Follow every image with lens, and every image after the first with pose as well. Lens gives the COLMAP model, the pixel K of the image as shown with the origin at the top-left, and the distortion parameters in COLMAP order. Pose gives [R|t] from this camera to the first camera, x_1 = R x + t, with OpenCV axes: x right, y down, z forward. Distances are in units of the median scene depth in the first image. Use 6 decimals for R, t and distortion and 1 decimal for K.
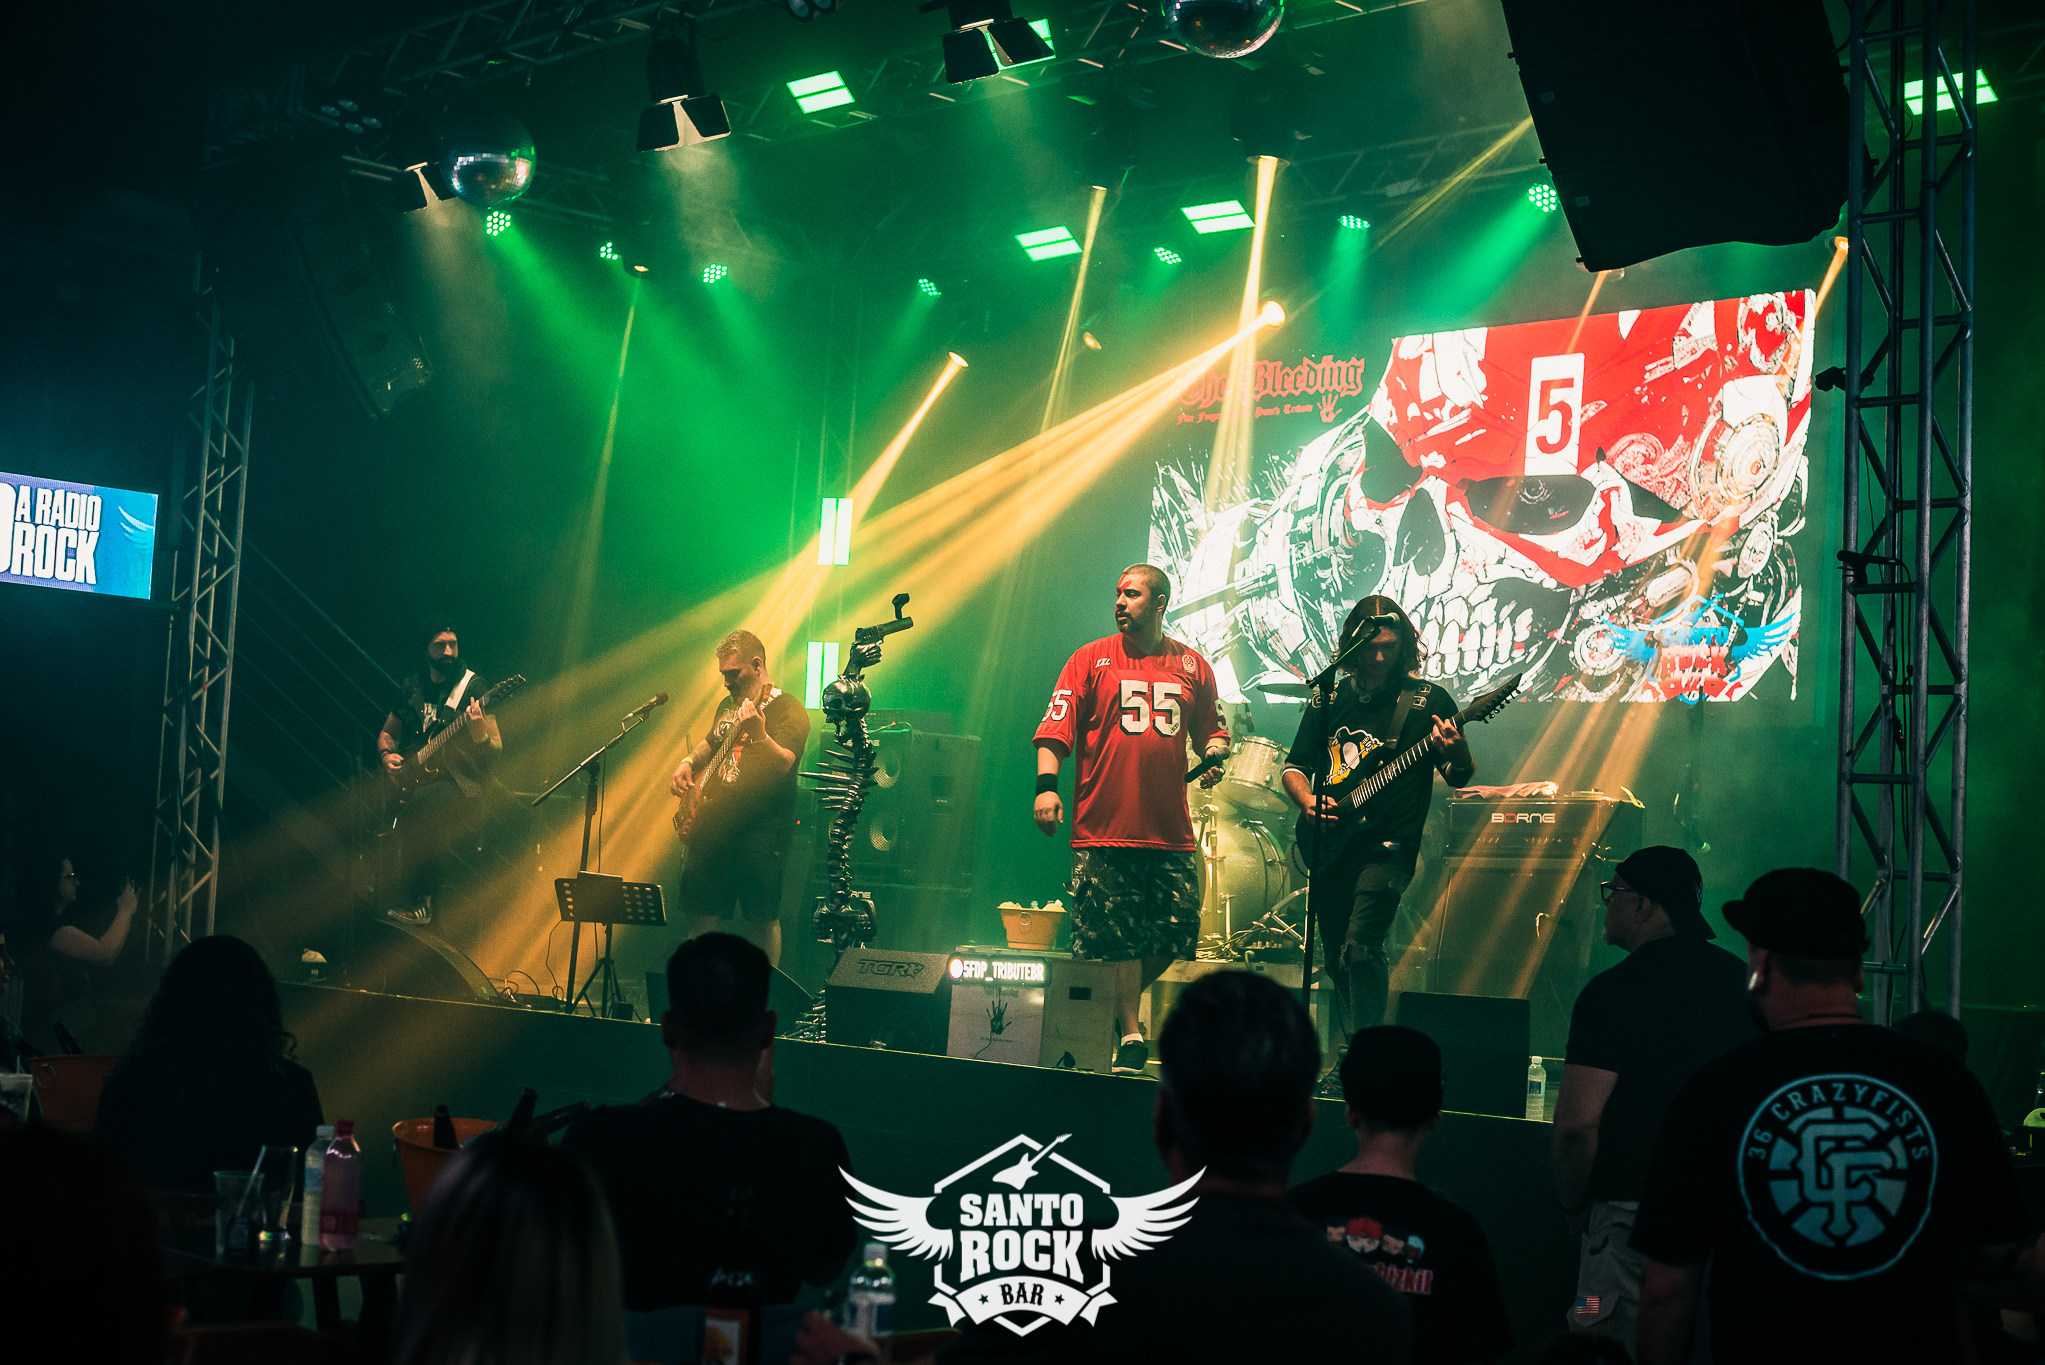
lens RADIAL K [[3051.2, 0, 1018.2], [0, 3051.2, 677.8], [0, 0, 1]] dist [-0.087497, 0.000000]
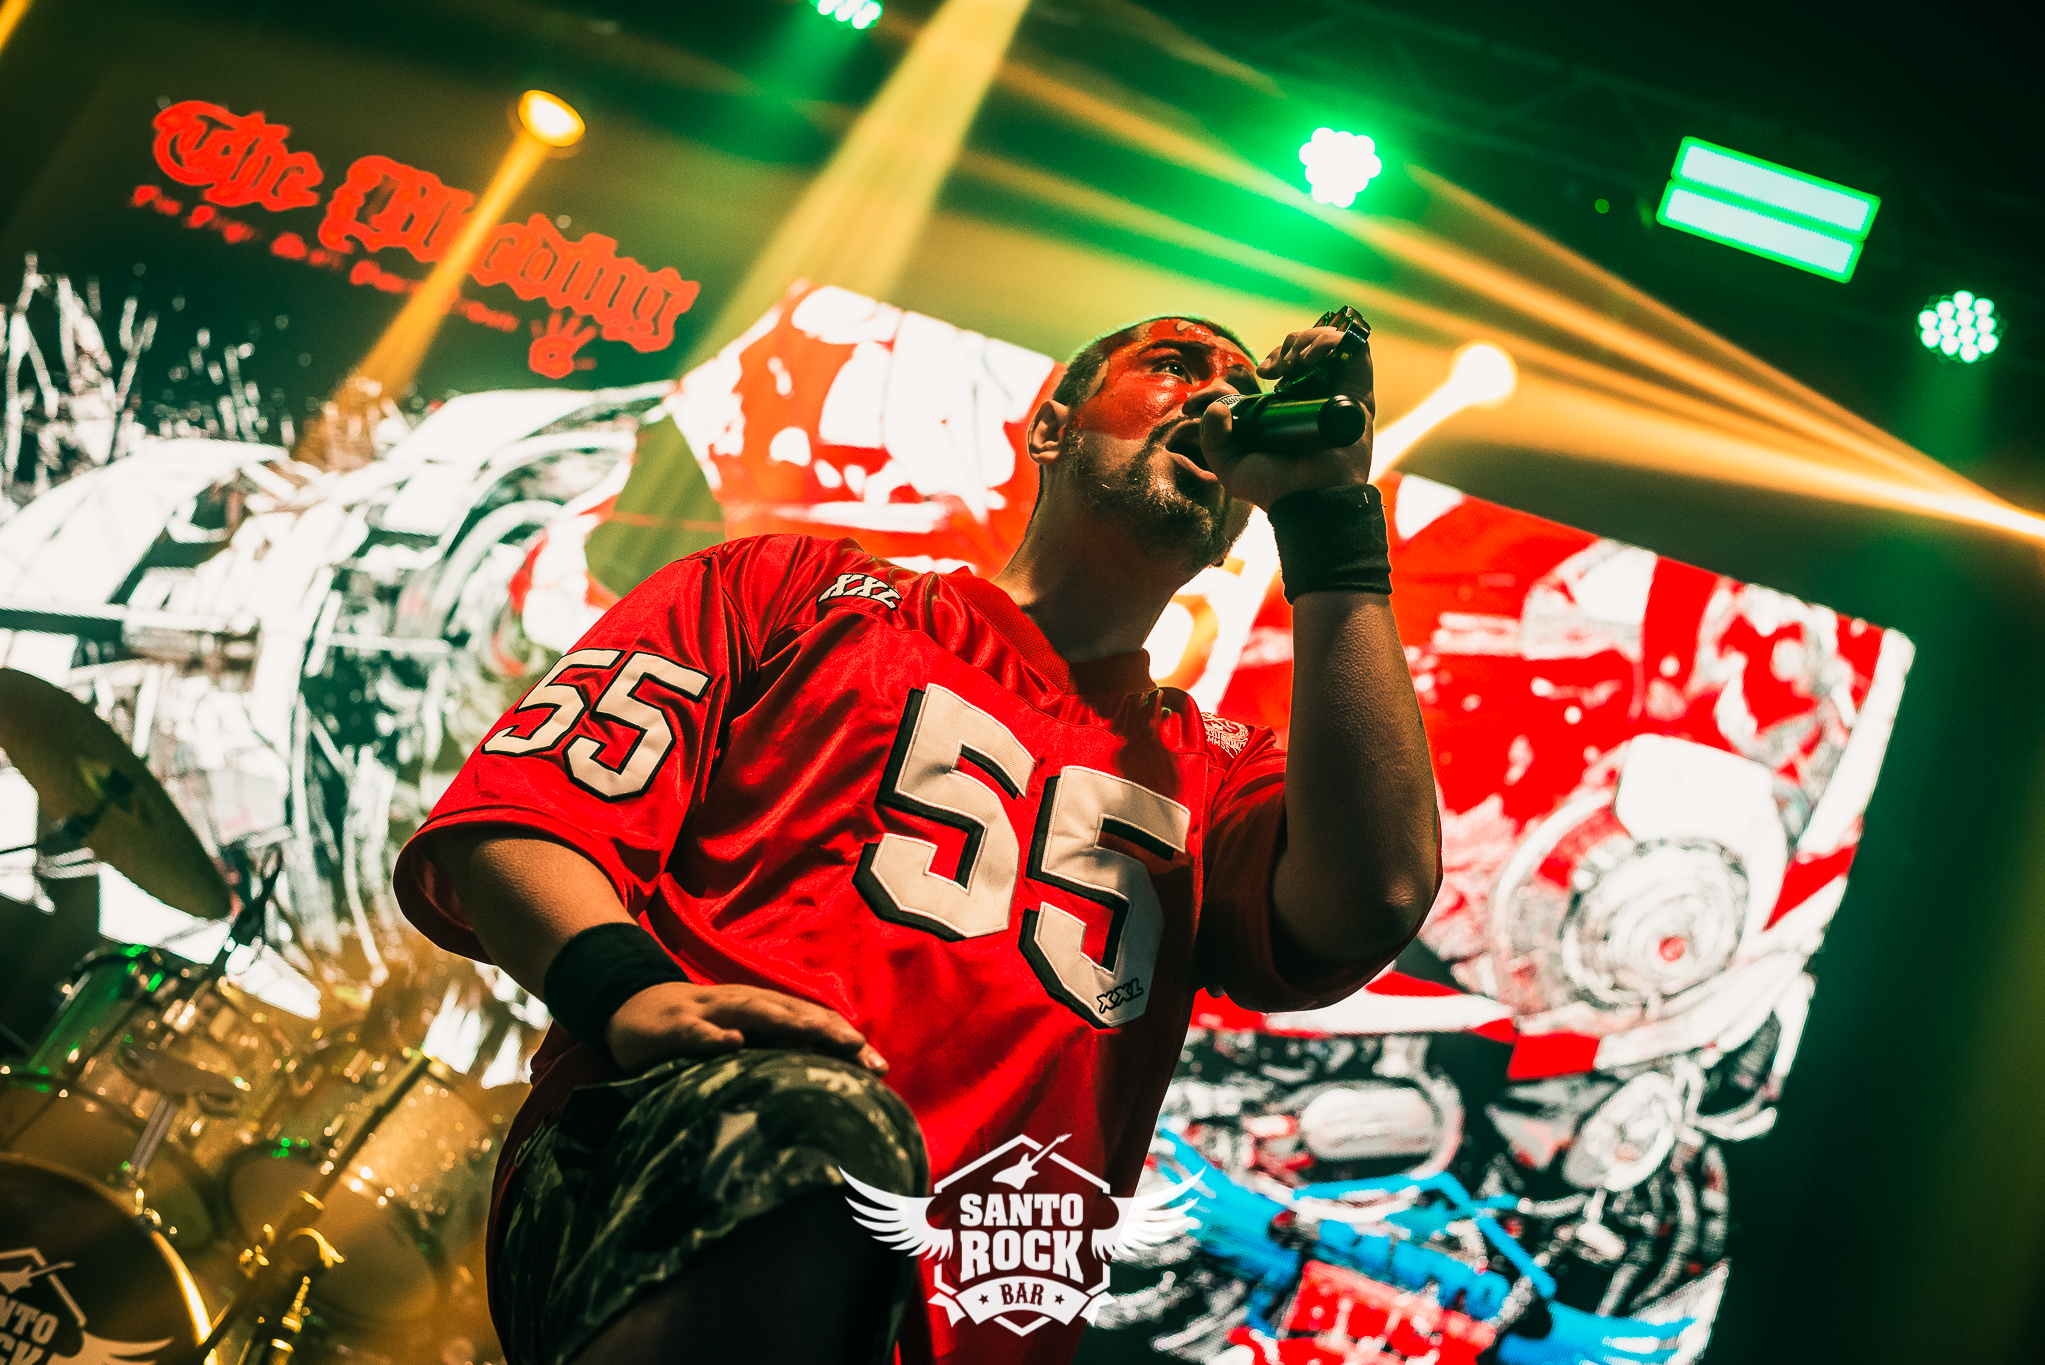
lens RADIAL K [[3051.2, 0, 1043.9], [0, 3051.2, 675.3], [0, 0, 1]] dist [-0.087497, 0.000000]
pose [[0.691973, 0.469312, 0.548562, -0.058028], [-0.372947, 0.883002, -0.284989, 0.044183], [-0.618130, -0.007380, 0.786041, 0.653700]]
